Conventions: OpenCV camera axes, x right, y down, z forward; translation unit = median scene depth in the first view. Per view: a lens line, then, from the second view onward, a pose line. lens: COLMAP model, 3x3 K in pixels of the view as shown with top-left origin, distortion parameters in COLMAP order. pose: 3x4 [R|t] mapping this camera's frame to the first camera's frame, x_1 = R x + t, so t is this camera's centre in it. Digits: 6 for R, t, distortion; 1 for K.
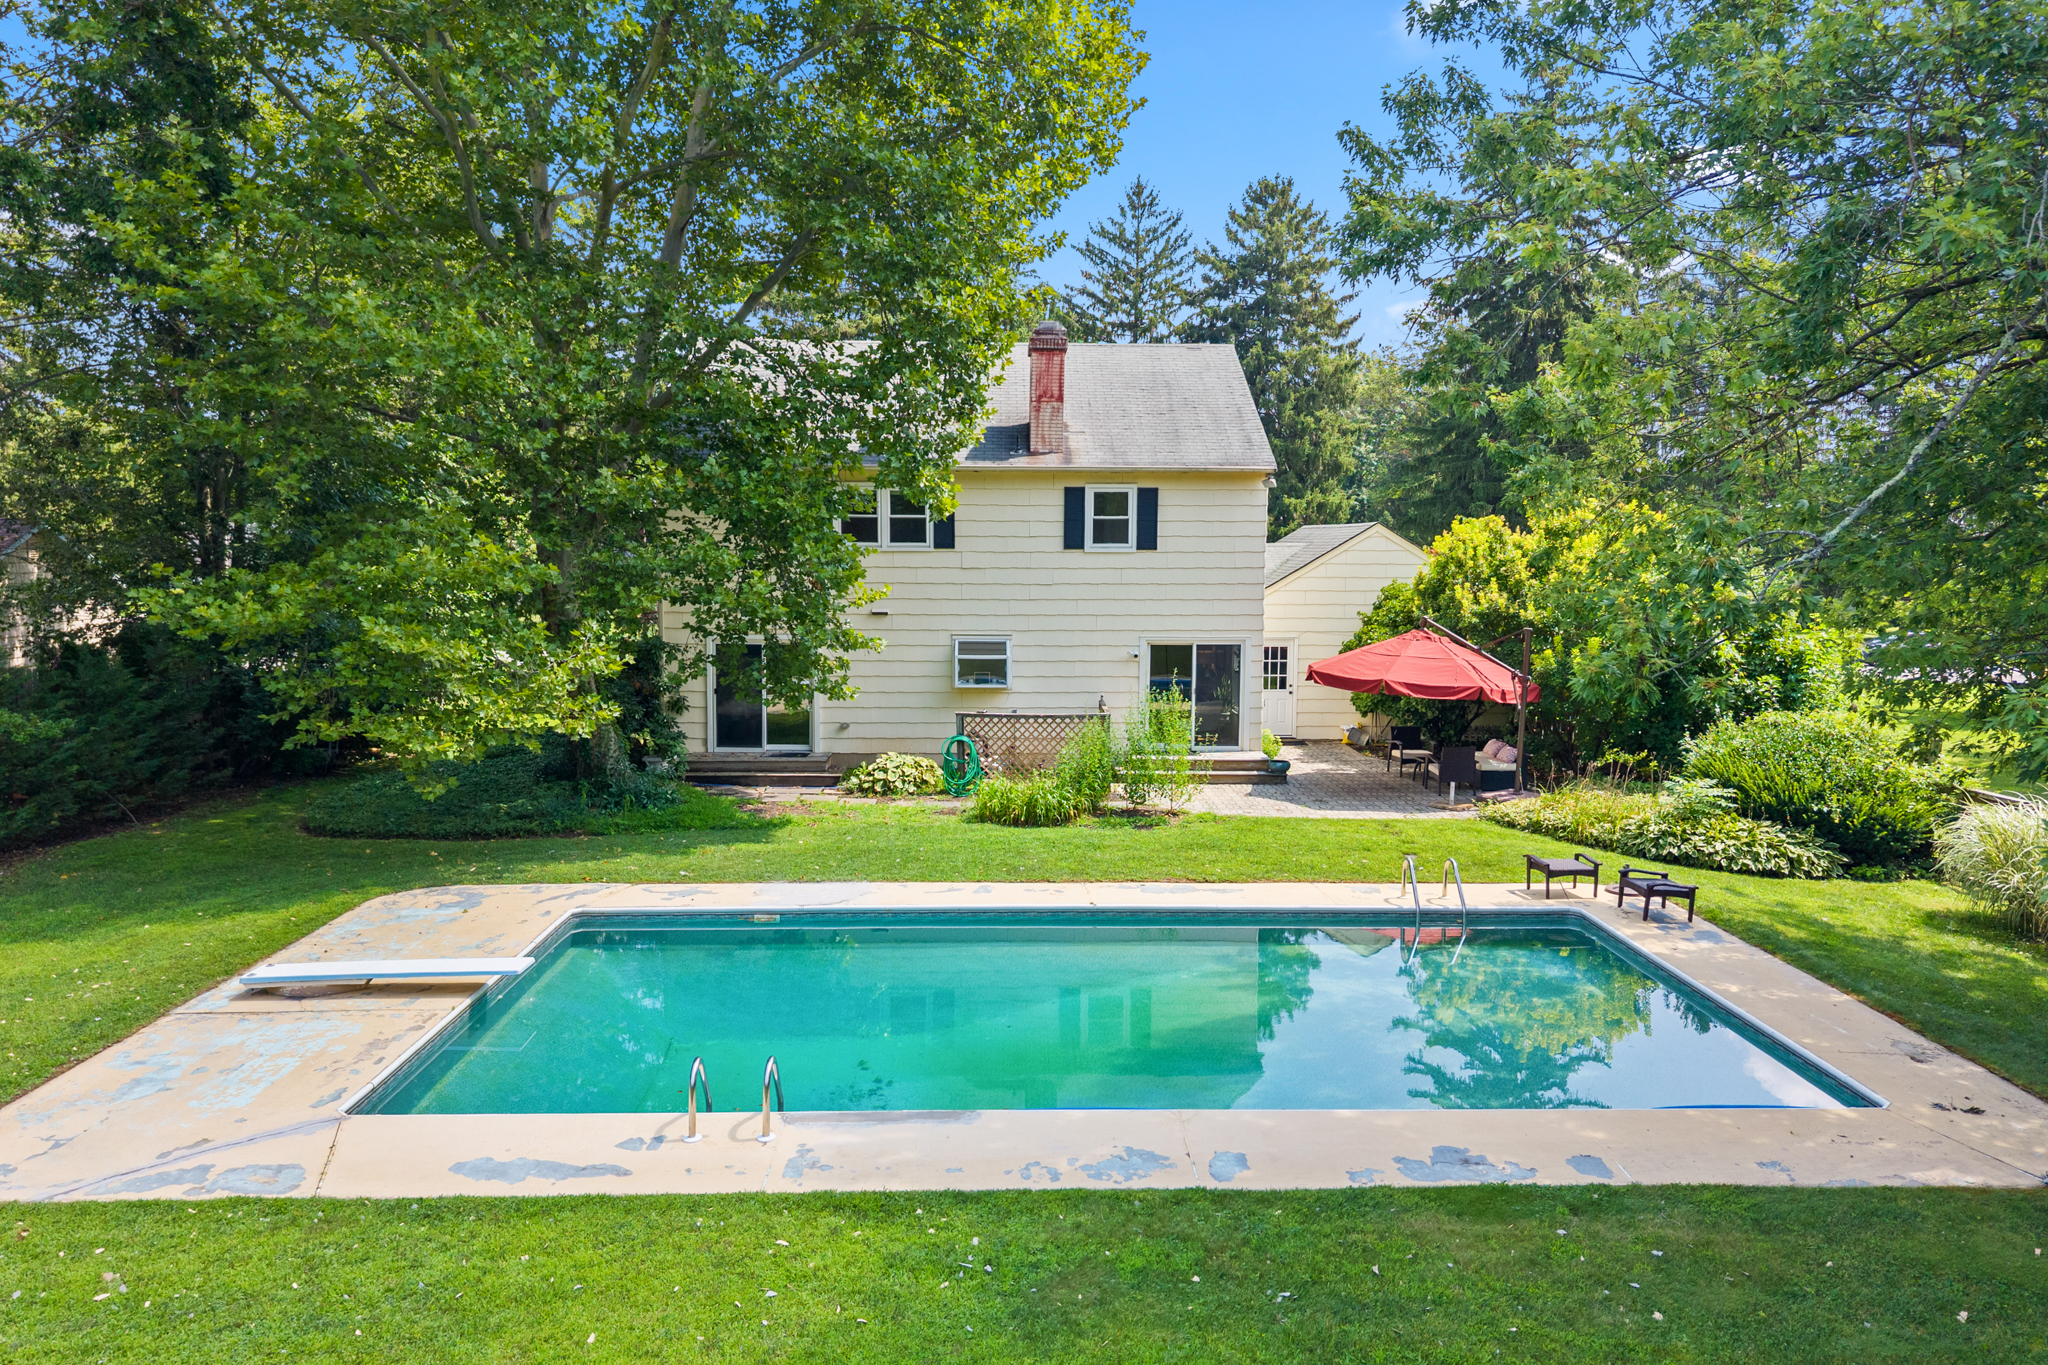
lens RADIAL K [[1368.3, 0, 1012.3], [0, 1368.3, 708.2], [0, 0, 1]] dist [0.008730, 0.000115]
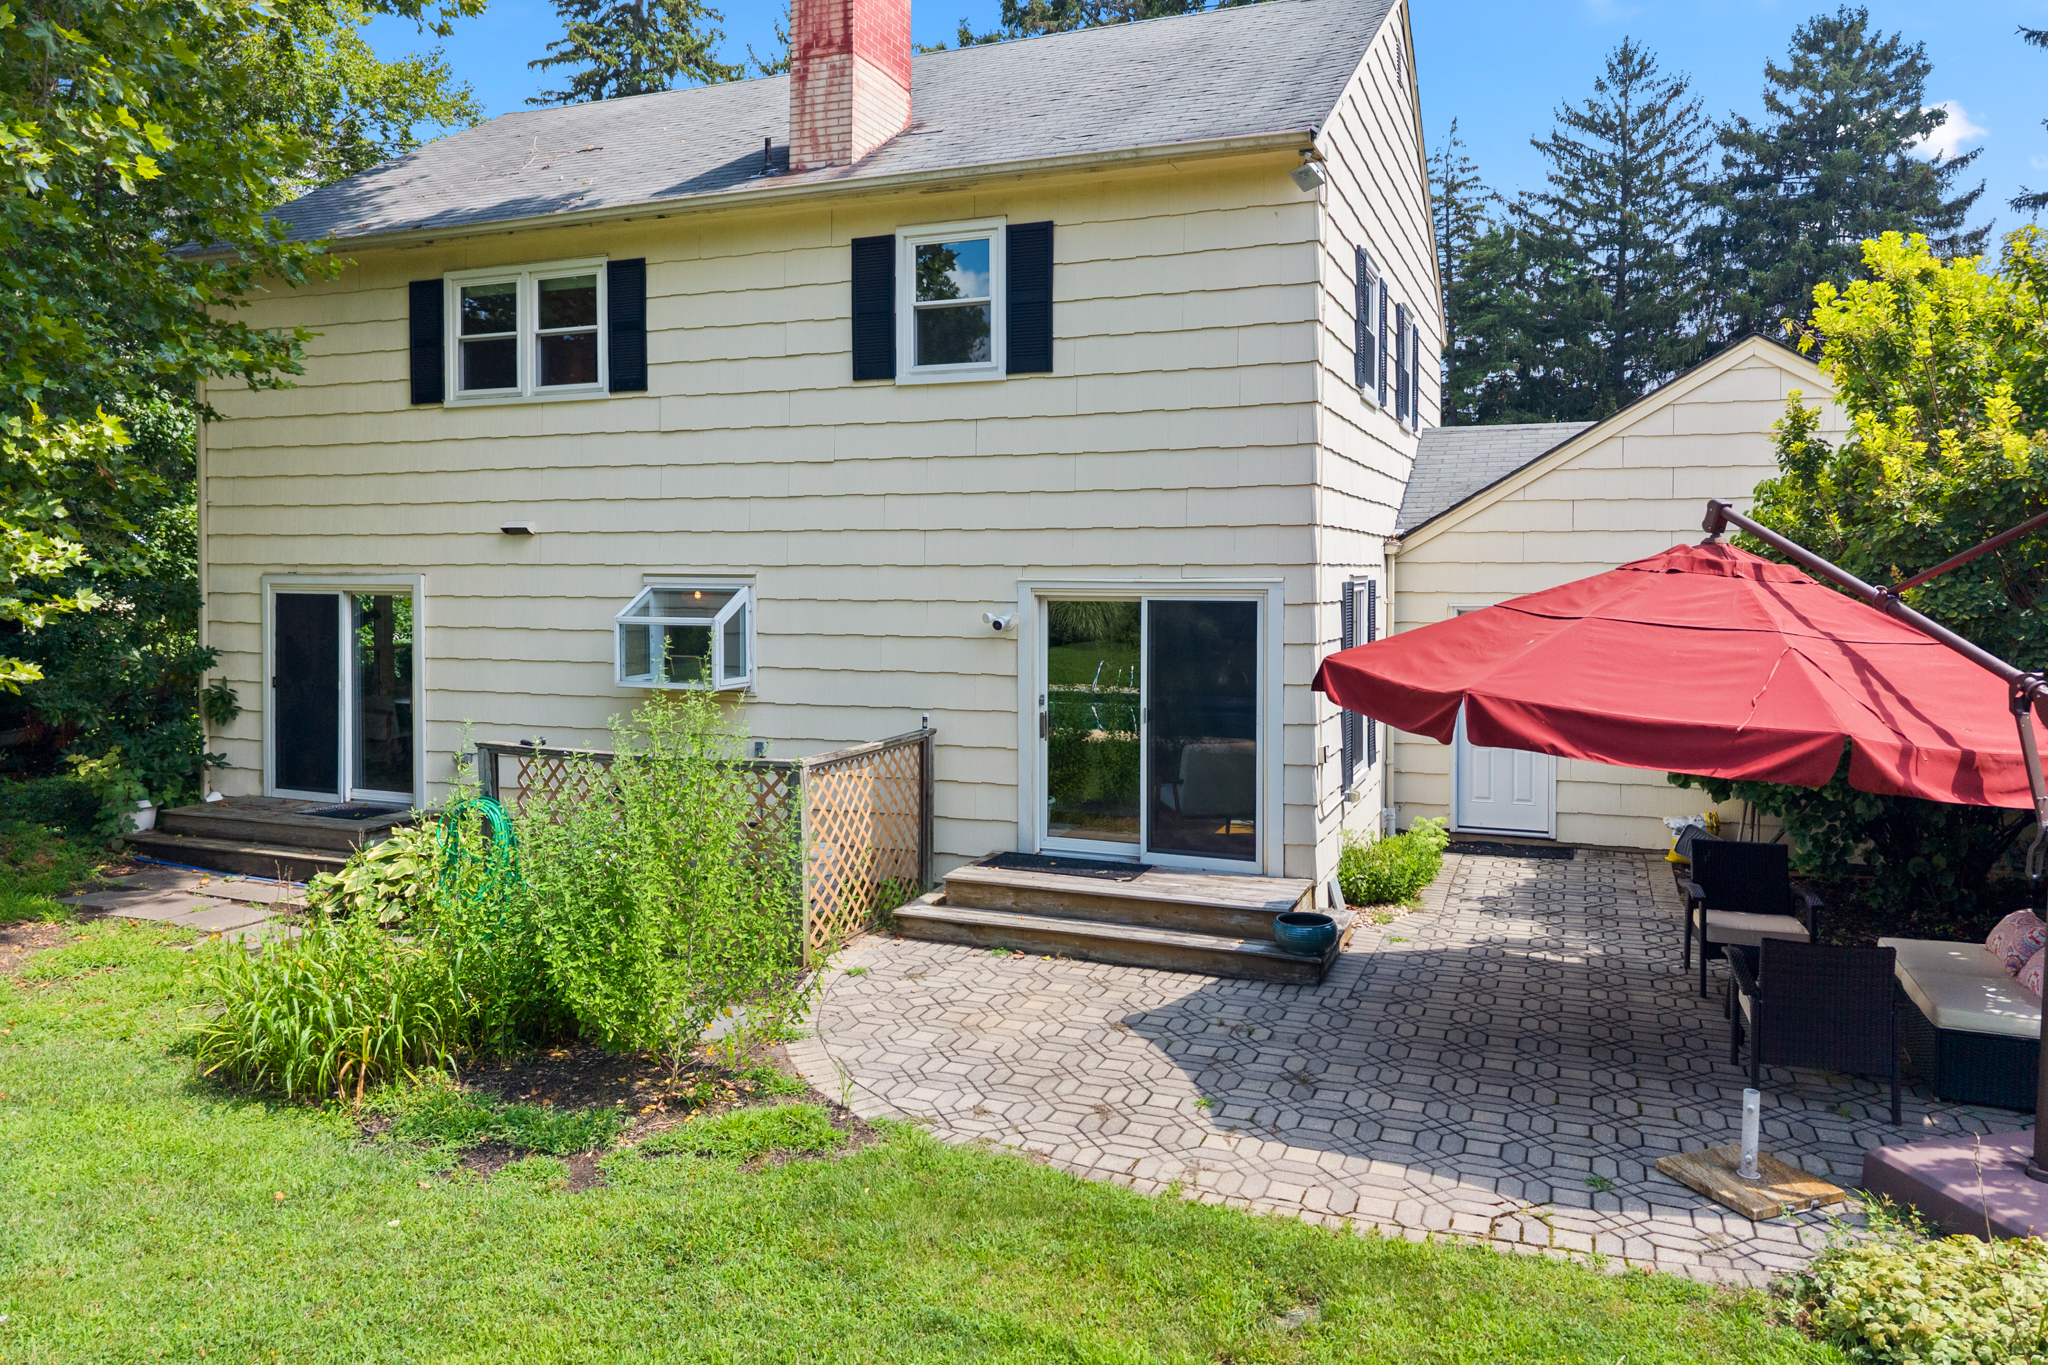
lens RADIAL K [[1402.7, 0, 1037.5], [0, 1402.7, 606.2], [0, 0, 1]] dist [0.004218, 0.002271]
pose [[0.923637, 0.008330, -0.383179, 0.267156], [-0.045418, 0.995098, -0.087844, -0.007213], [0.380569, 0.098539, 0.919488, 0.618211]]
